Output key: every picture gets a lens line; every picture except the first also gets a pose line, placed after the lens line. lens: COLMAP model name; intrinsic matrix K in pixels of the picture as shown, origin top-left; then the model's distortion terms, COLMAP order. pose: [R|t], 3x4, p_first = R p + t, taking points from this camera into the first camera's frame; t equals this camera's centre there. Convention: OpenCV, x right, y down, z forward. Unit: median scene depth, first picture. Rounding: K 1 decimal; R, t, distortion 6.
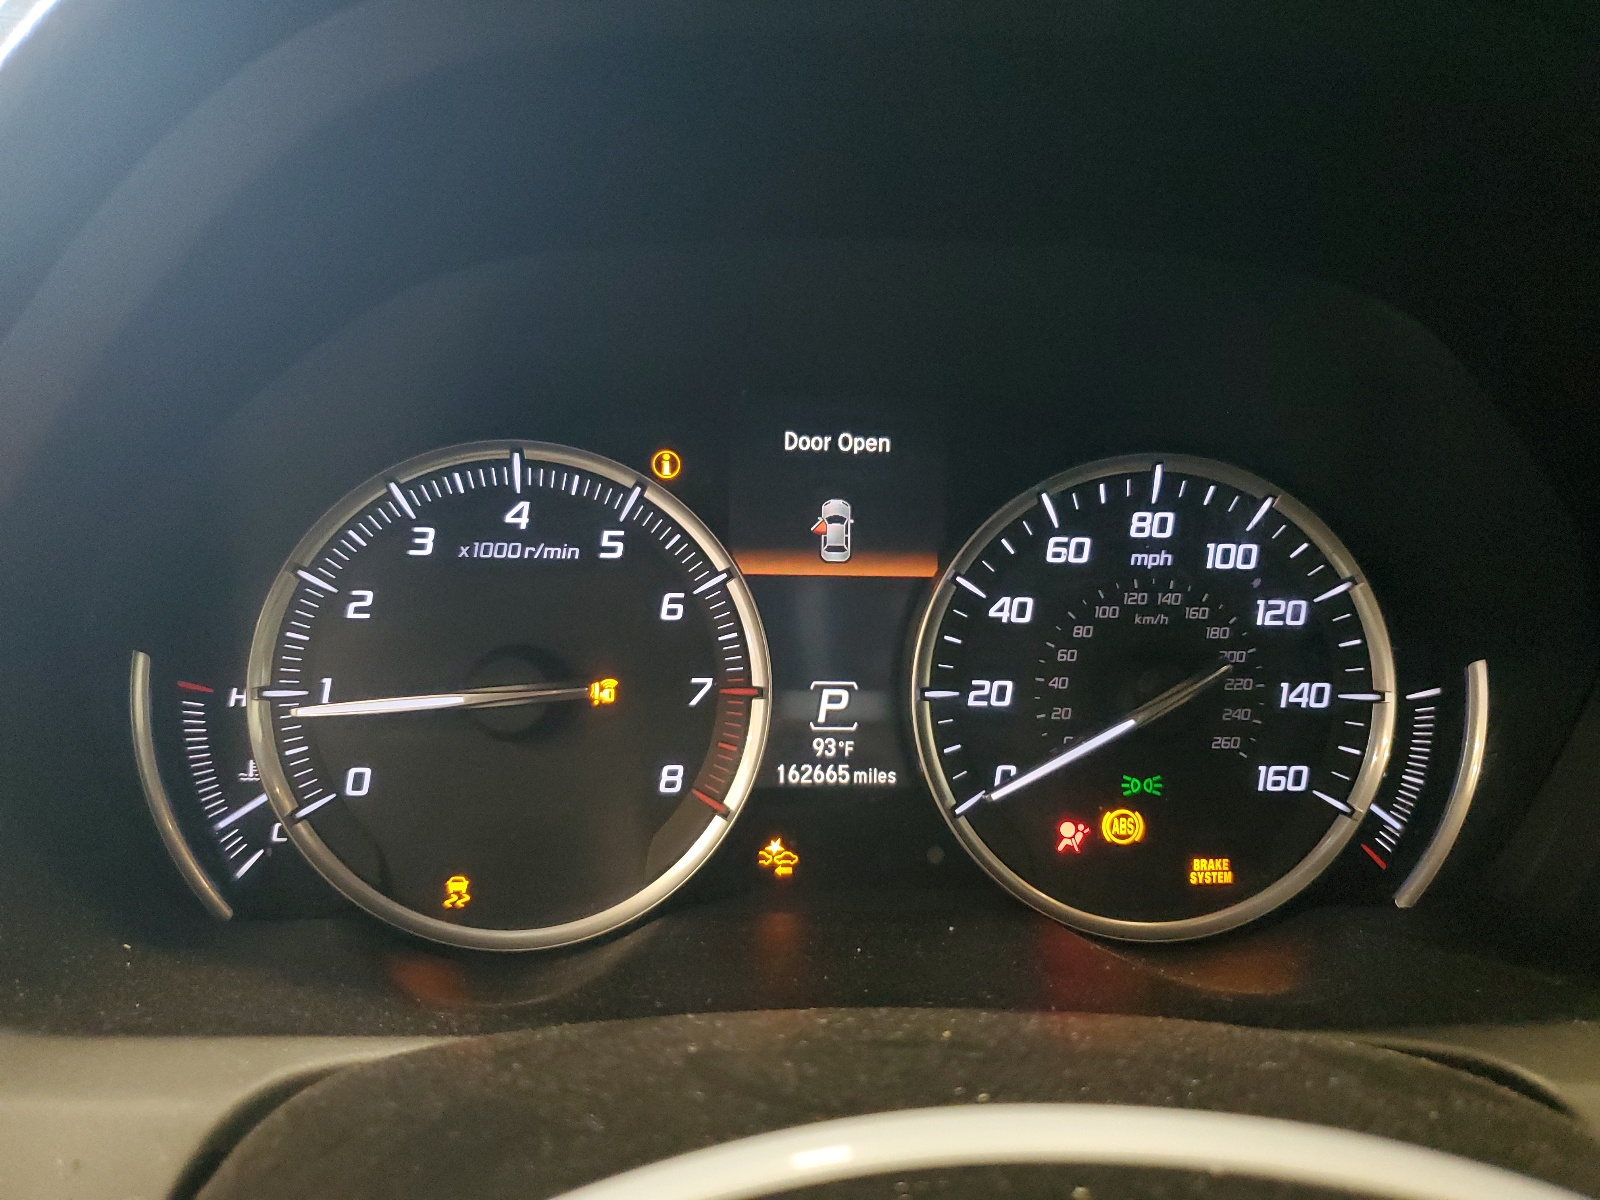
lens RADIAL K [[1233.1, 0, 797.3], [0, 1233.1, 600.4], [0, 0, 1]] dist [0.002361, -0.001431]
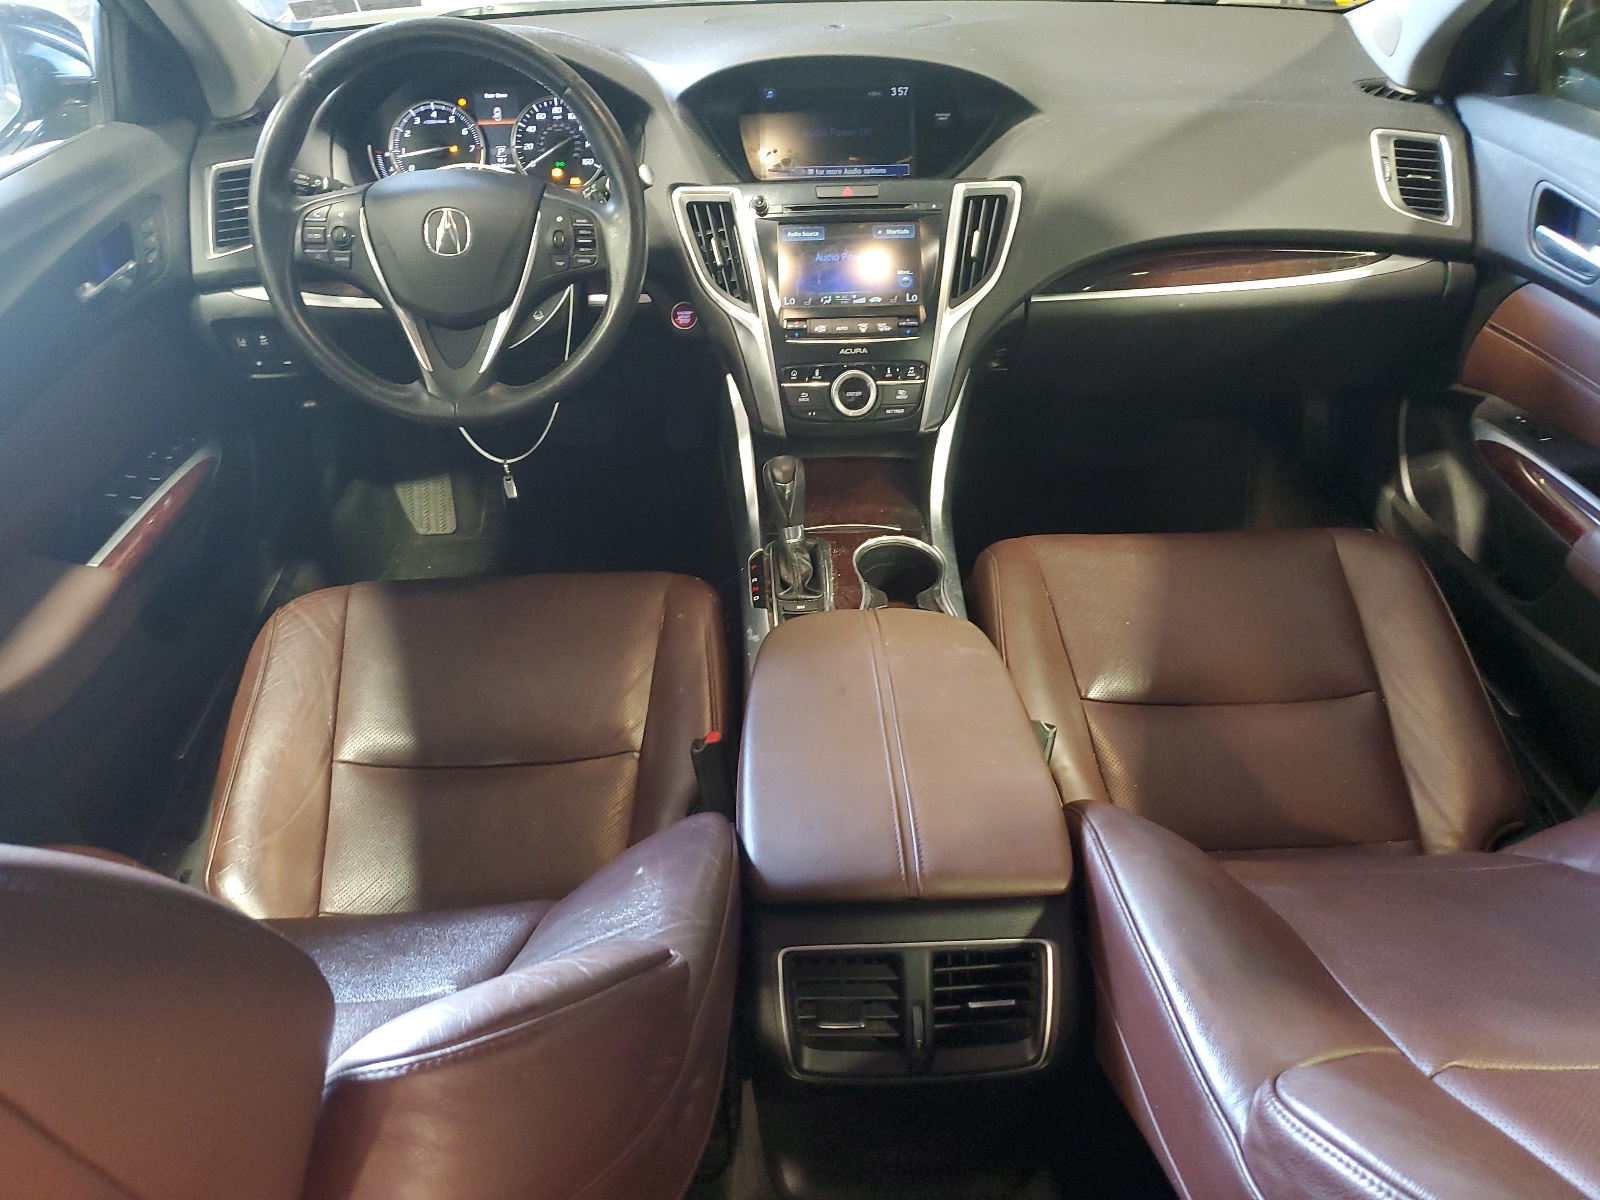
lens RADIAL K [[1233.1, 0, 801.6], [0, 1233.1, 596.0], [0, 0, 1]] dist [0.002361, -0.001431]
pose [[0.997951, -0.028469, -0.057292, 1.562827], [0.045331, 0.946586, 0.319249, 0.263075], [0.045143, -0.321192, 0.945938, -4.518105]]
